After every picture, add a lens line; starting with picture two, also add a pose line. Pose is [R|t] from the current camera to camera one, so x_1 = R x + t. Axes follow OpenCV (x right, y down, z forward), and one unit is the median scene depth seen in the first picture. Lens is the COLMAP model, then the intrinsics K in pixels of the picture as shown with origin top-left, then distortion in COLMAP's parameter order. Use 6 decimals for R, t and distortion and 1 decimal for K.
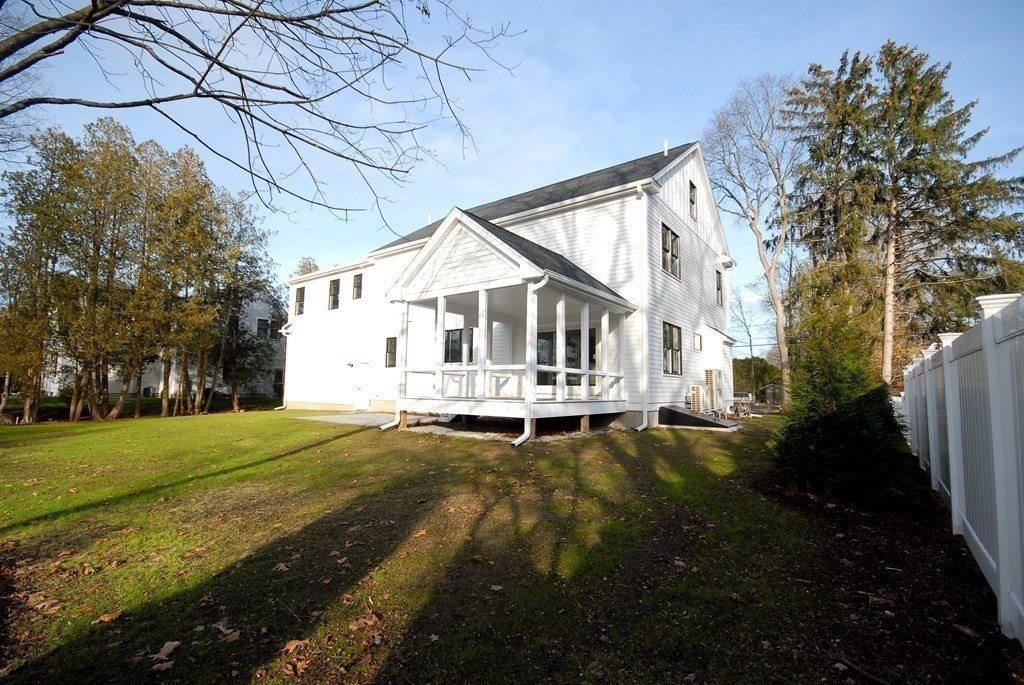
lens RADIAL K [[463.6, 0, 516.8], [0, 463.6, 353.3], [0, 0, 1]] dist [-0.001139, -0.000225]
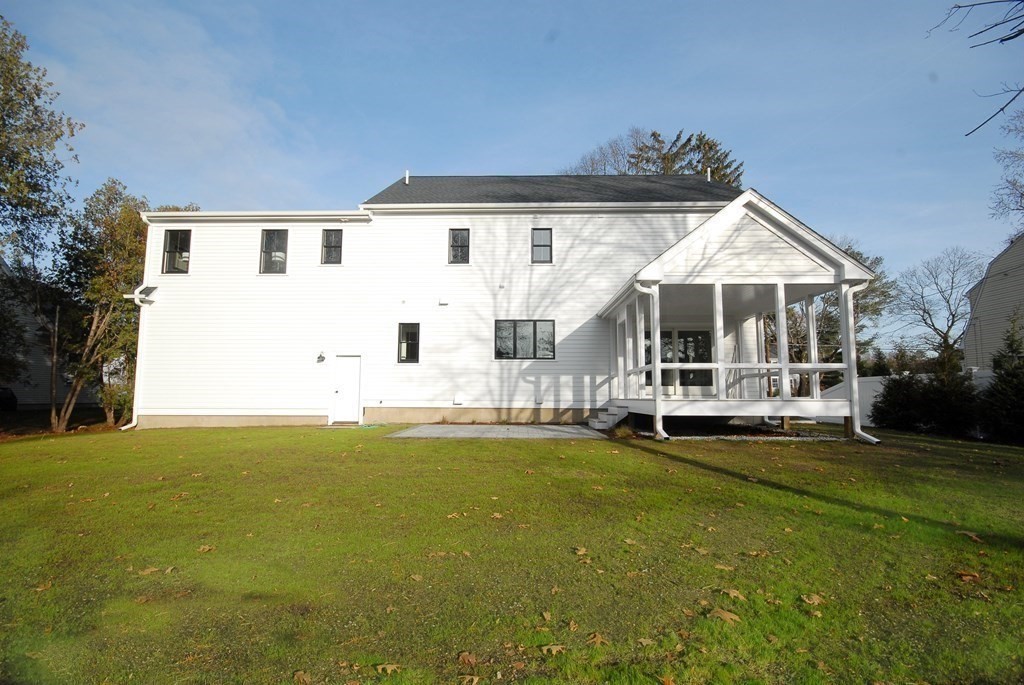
lens RADIAL K [[463.6, 0, 516.8], [0, 463.6, 353.3], [0, 0, 1]] dist [-0.001139, -0.000225]
pose [[0.812276, 0.039720, 0.581919, -0.561625], [-0.034868, 0.999201, -0.019531, 0.023186], [-0.582230, -0.004426, 0.813012, 0.287458]]
